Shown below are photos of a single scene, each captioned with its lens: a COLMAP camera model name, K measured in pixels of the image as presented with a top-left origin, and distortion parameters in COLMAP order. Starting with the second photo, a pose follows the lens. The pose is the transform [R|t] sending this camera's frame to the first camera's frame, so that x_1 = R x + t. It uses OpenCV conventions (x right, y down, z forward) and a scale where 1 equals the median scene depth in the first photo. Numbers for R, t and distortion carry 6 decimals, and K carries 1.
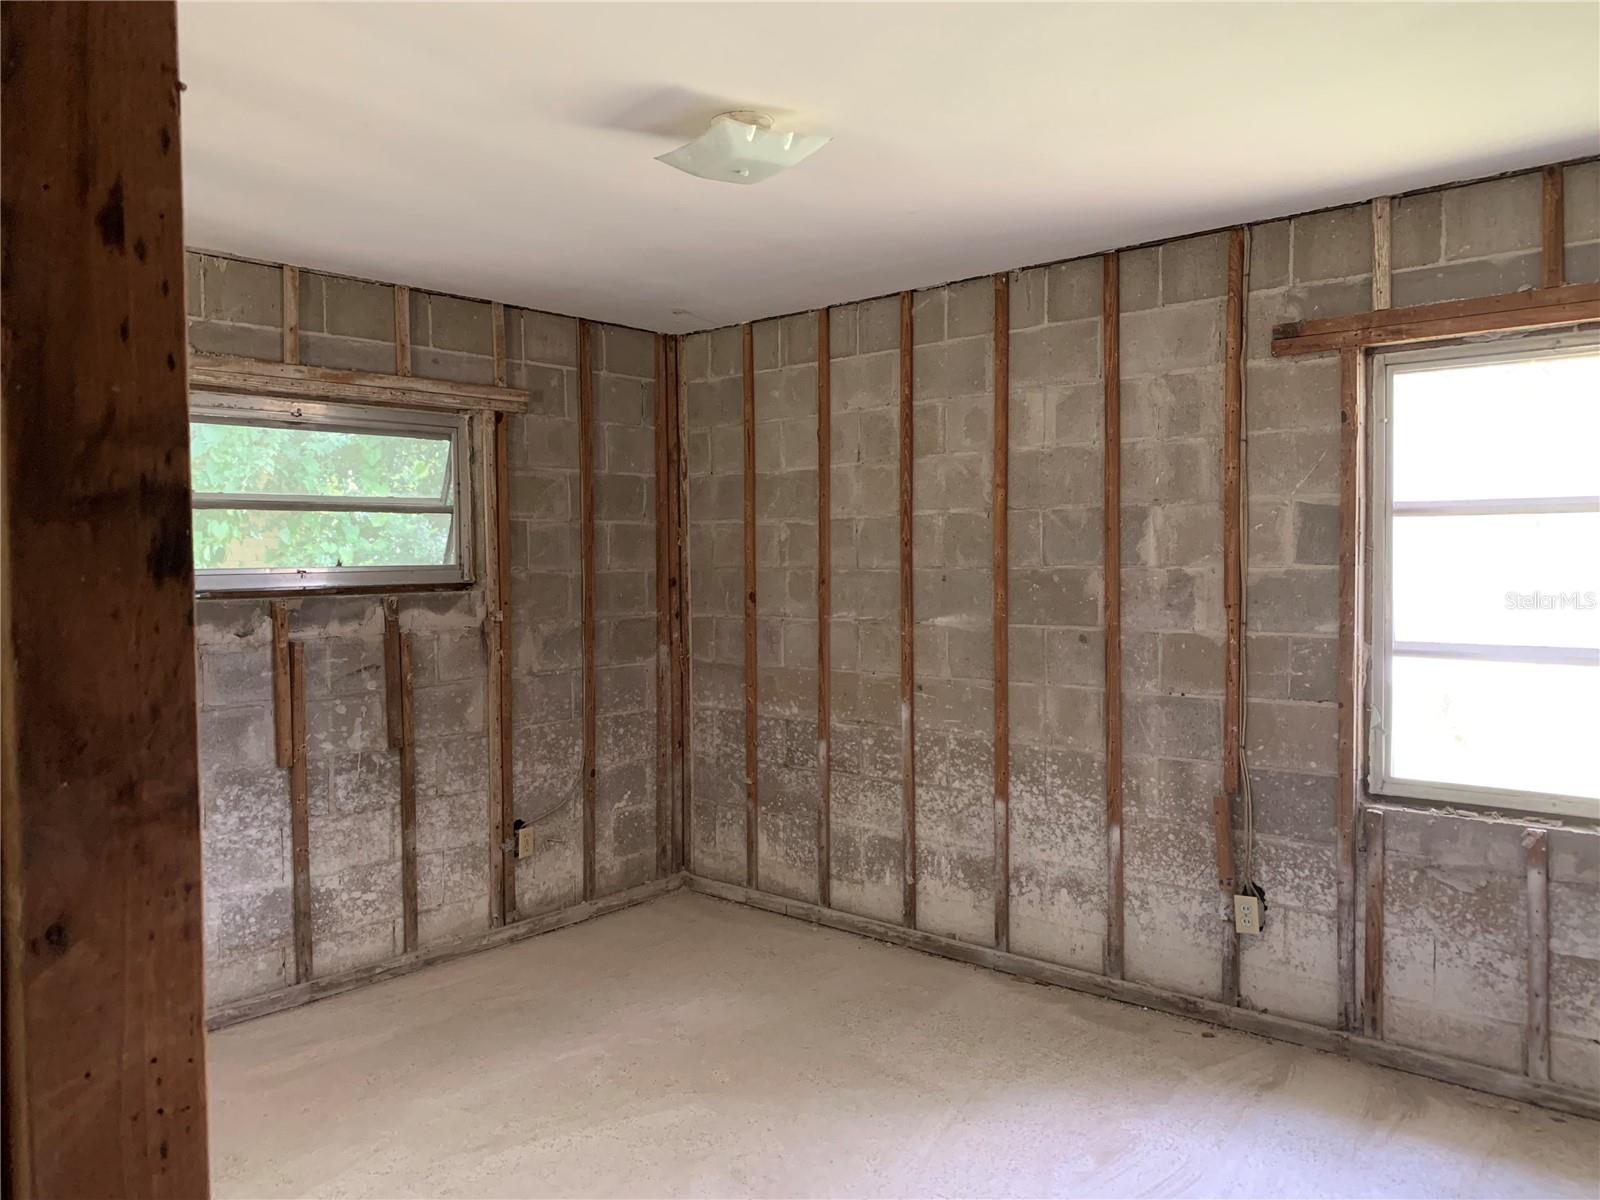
lens RADIAL K [[1232.6, 0, 782.8], [0, 1232.6, 594.3], [0, 0, 1]] dist [0.029118, -0.051775]
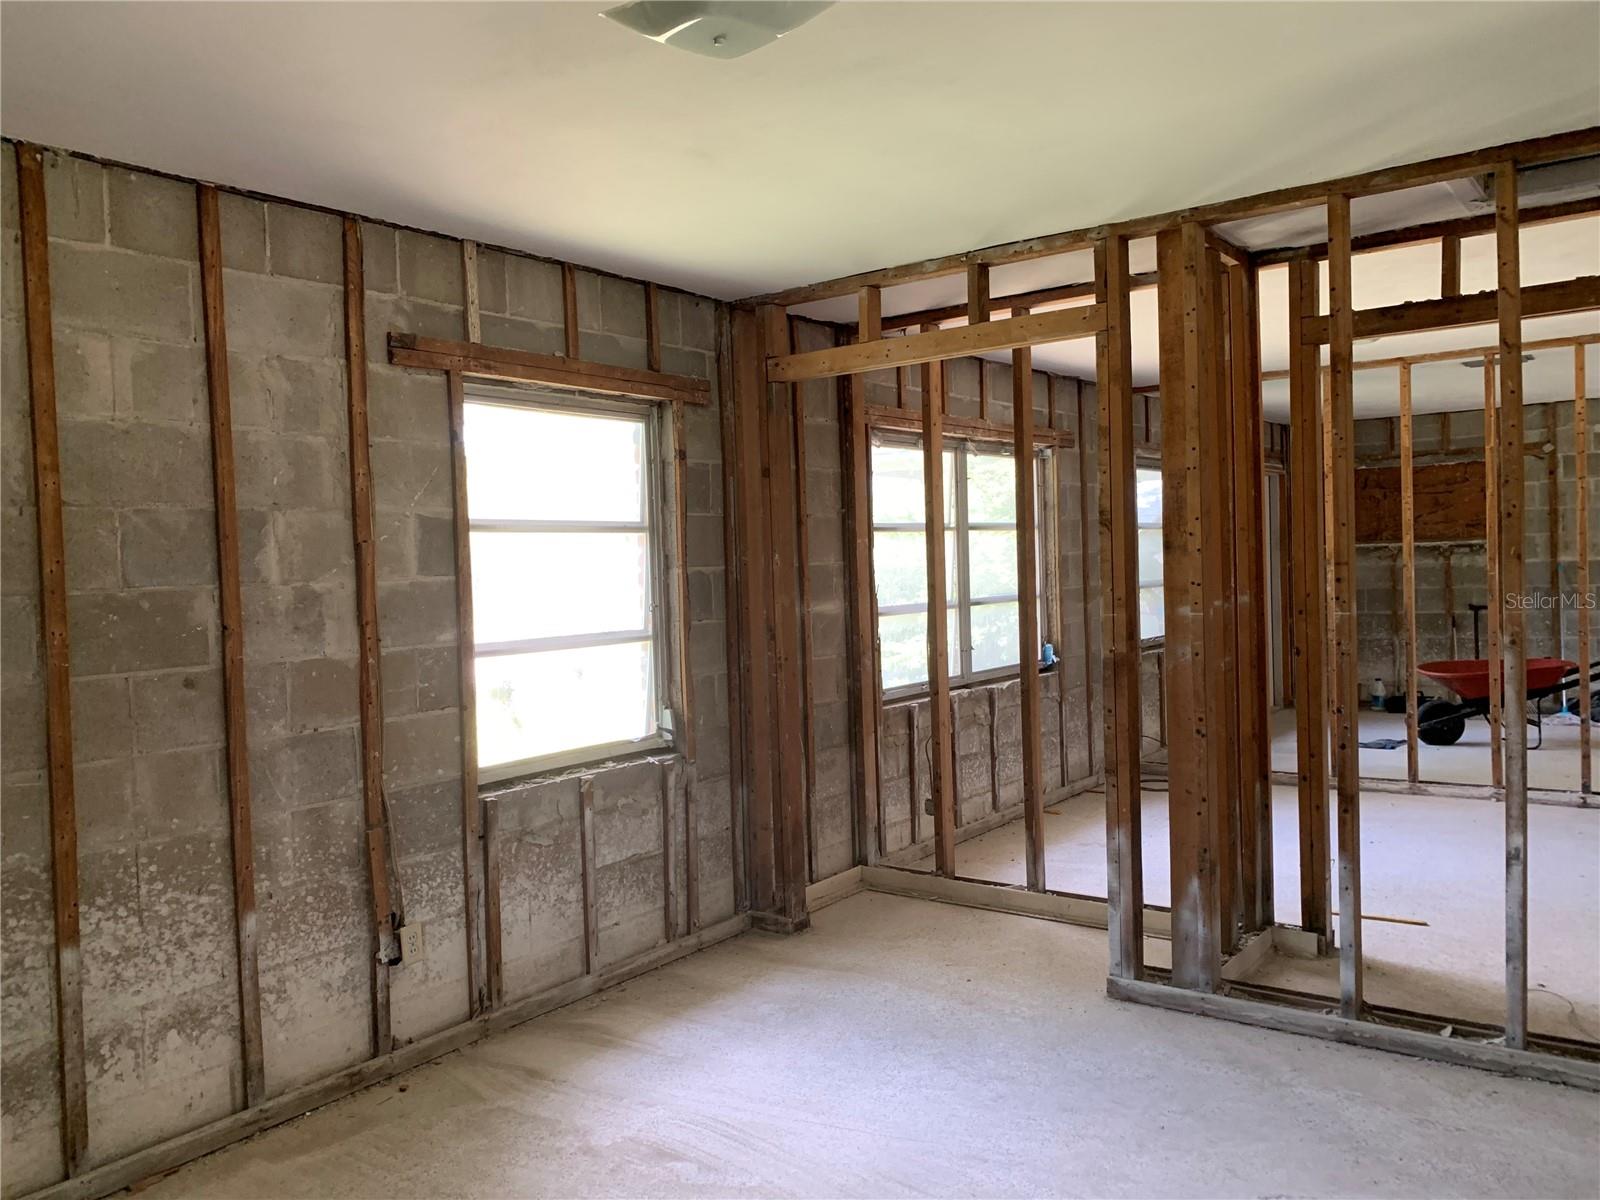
lens RADIAL K [[1232.6, 0, 782.8], [0, 1232.6, 594.3], [0, 0, 1]] dist [0.029118, -0.051775]
pose [[-0.086101, -0.015178, 0.996171, -0.564798], [0.065172, 0.997657, 0.020833, -0.010518], [-0.994152, 0.066716, -0.084910, 0.738398]]
